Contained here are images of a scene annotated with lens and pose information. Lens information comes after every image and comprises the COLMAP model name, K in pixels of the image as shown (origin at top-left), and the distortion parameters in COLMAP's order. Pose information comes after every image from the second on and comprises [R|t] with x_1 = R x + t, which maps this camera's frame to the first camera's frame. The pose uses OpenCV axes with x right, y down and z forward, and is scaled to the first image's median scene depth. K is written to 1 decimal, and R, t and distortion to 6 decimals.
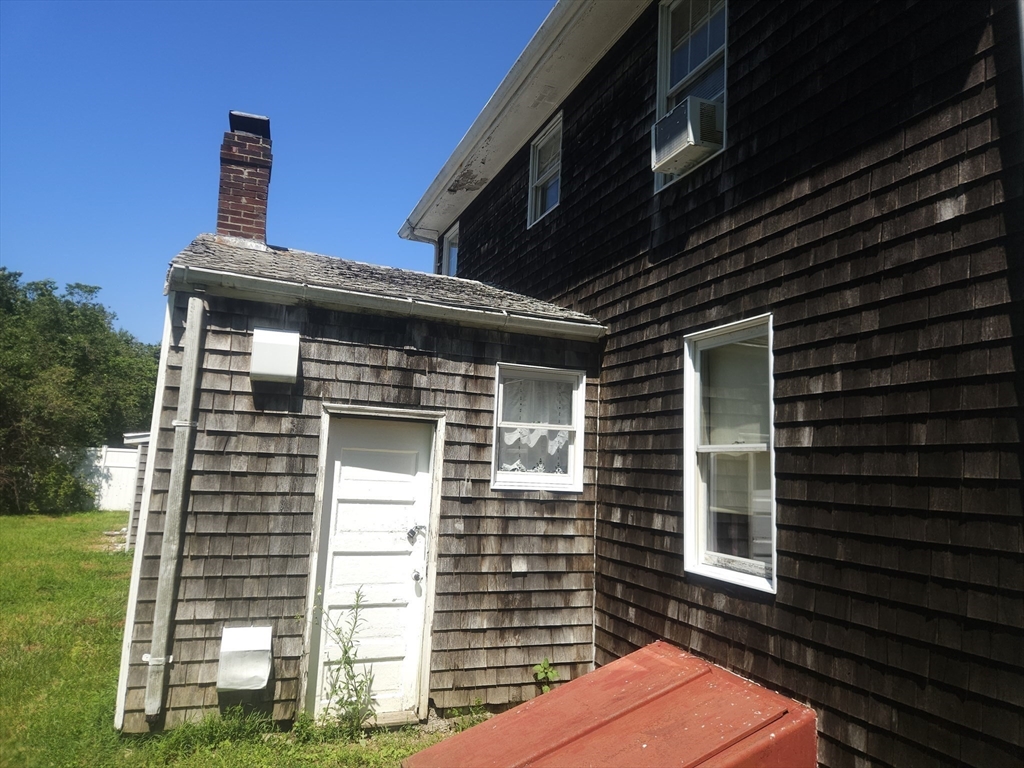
lens RADIAL K [[684.6, 0, 516.3], [0, 684.6, 379.3], [0, 0, 1]] dist [0.101549, -0.093056]
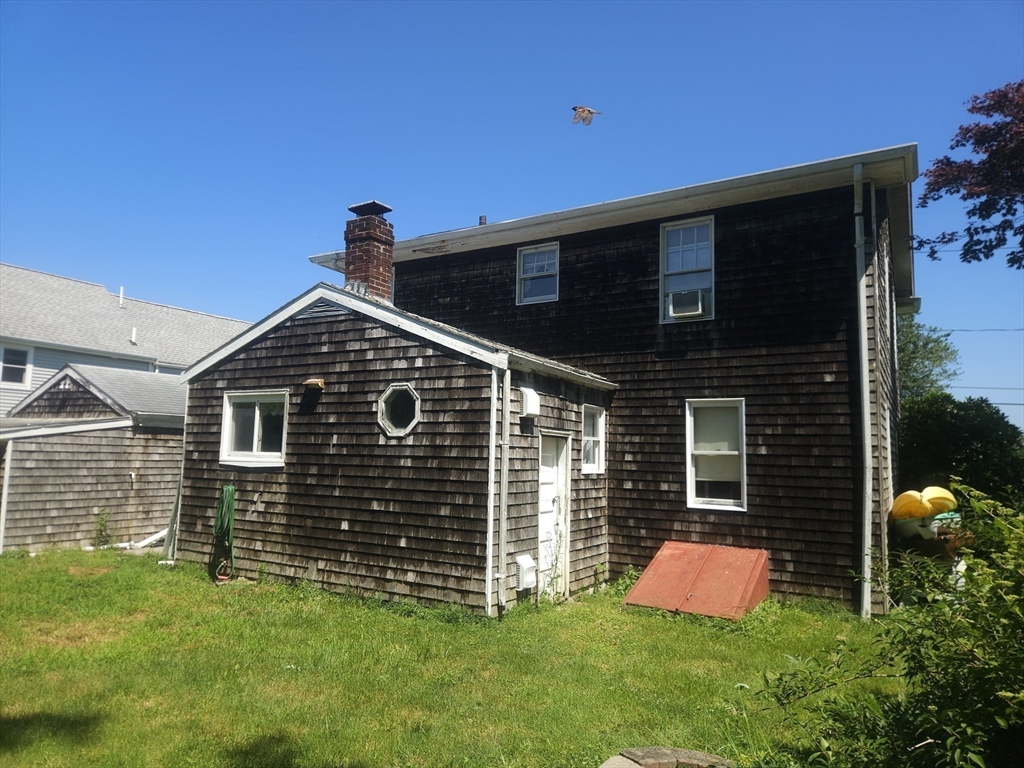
lens RADIAL K [[684.6, 0, 516.3], [0, 684.6, 379.3], [0, 0, 1]] dist [0.101549, -0.093056]
pose [[0.778516, 0.045636, 0.625964, -1.520111], [-0.071069, 0.997348, 0.015677, -0.122341], [-0.623588, -0.056691, 0.779695, -0.339571]]
